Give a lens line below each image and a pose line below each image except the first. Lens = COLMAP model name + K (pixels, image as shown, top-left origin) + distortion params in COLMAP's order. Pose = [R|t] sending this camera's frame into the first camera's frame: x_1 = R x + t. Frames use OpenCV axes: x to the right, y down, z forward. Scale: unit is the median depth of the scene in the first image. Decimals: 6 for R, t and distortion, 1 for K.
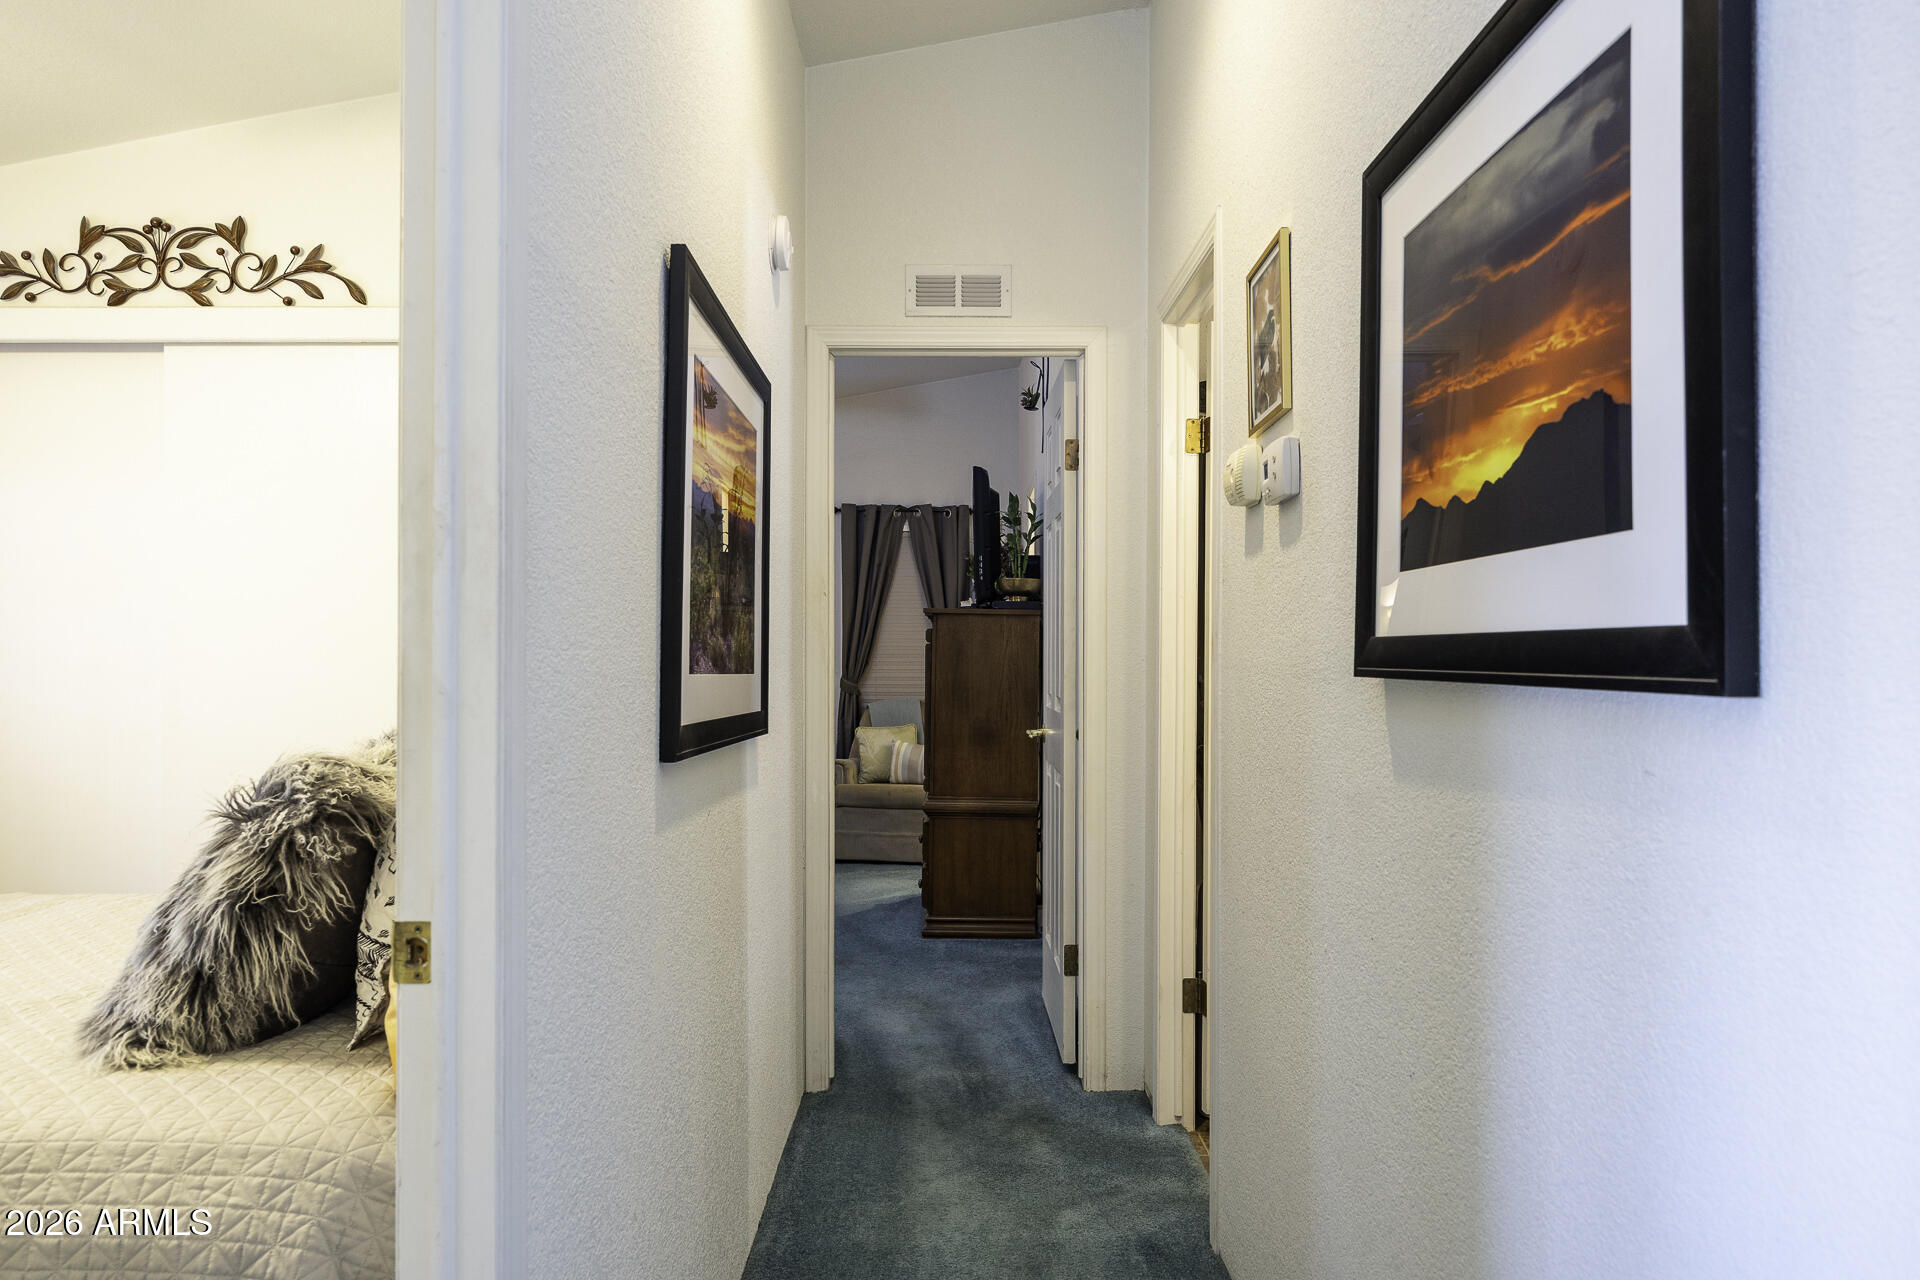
lens RADIAL K [[1269.3, 0, 966.3], [0, 1269.3, 640.0], [0, 0, 1]] dist [-0.006096, -0.001622]
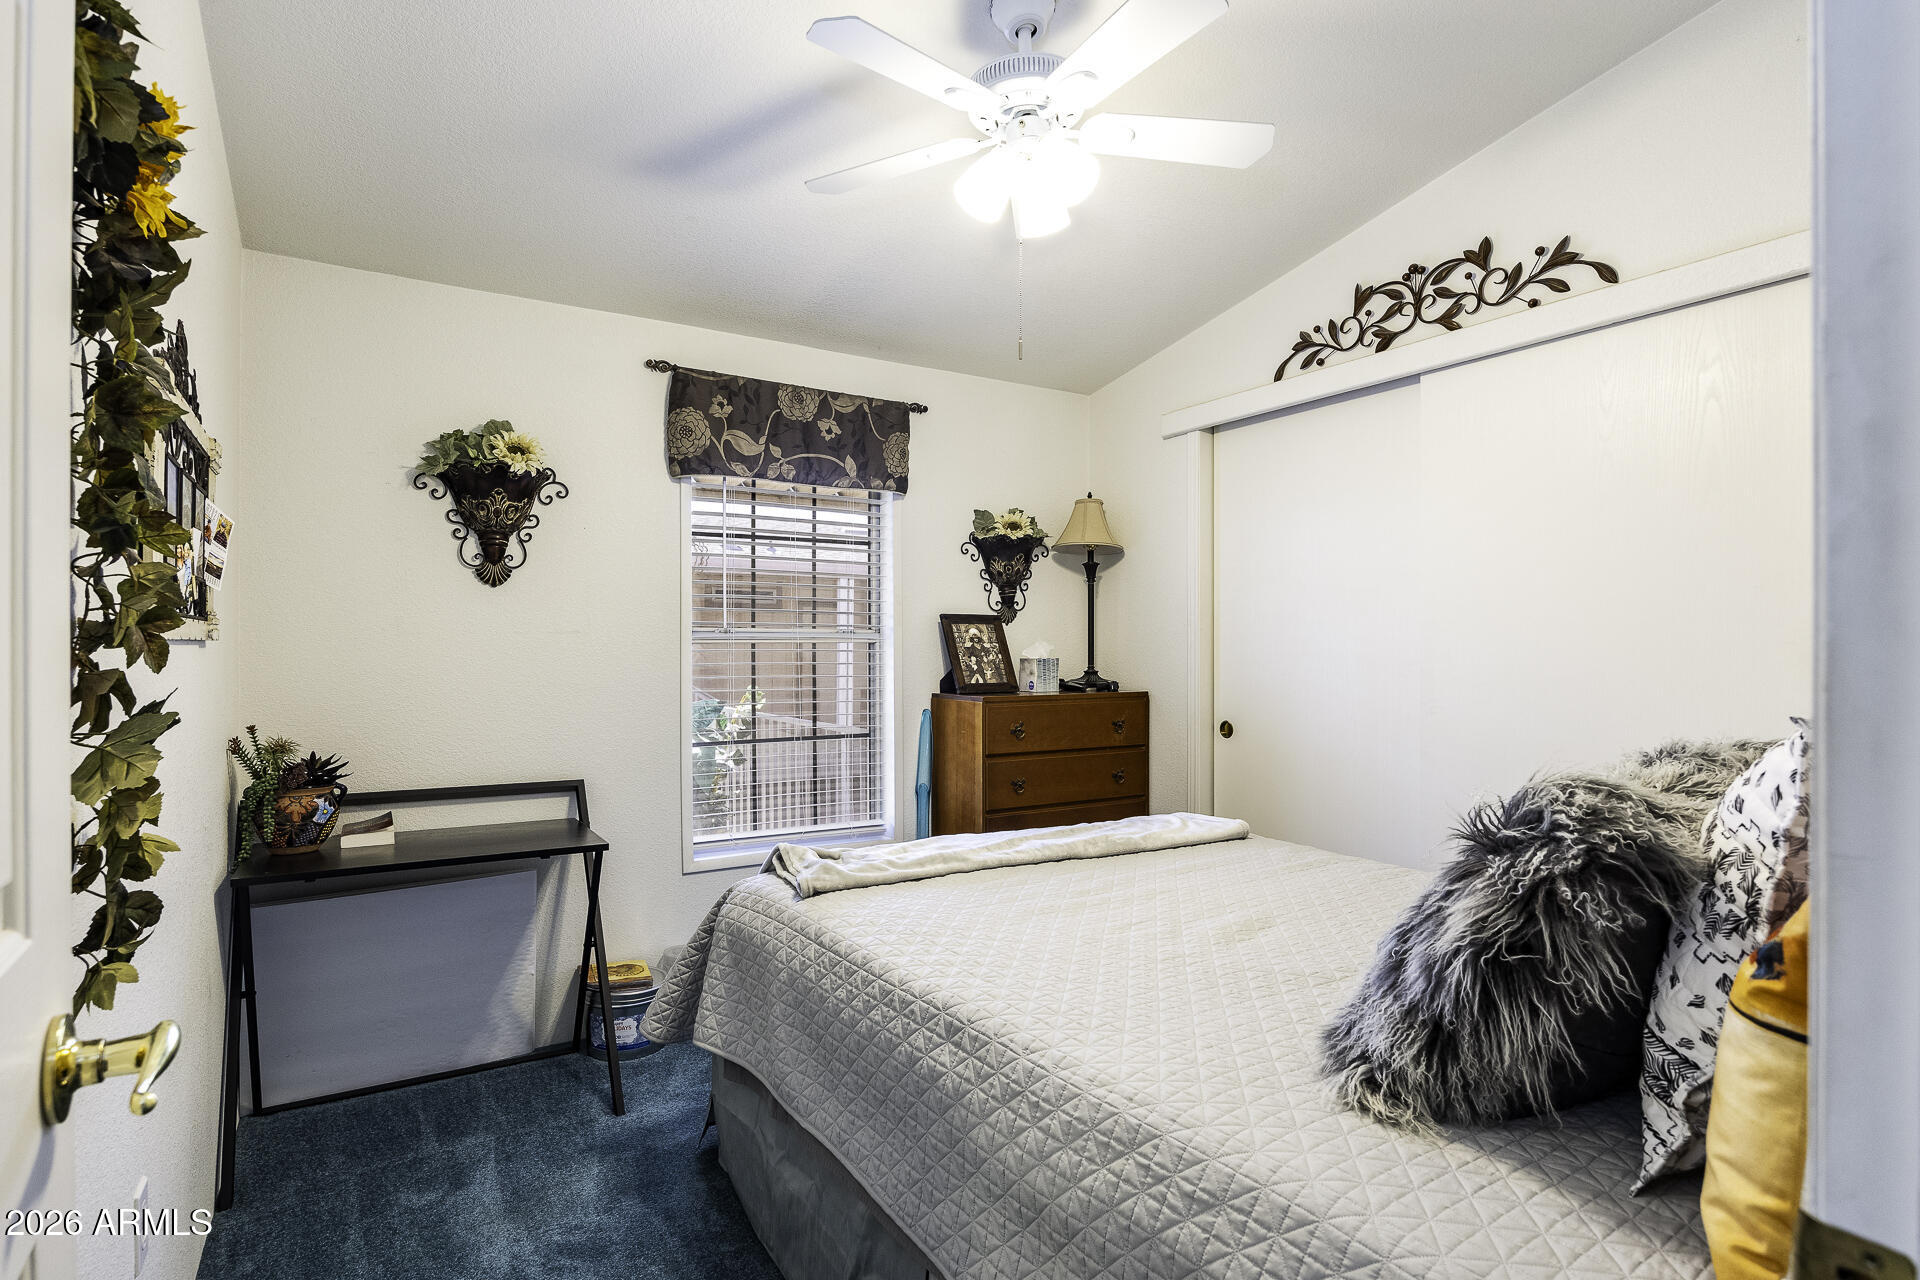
lens RADIAL K [[962.9, 0, 968.1], [0, 962.9, 639.6], [0, 0, 1]] dist [-0.006282, 0.000992]
pose [[0.525071, -0.002779, -0.851054, -0.215252], [0.001270, 0.999996, -0.002481, 0.006948], [0.851057, 0.000222, 0.525073, 0.379921]]
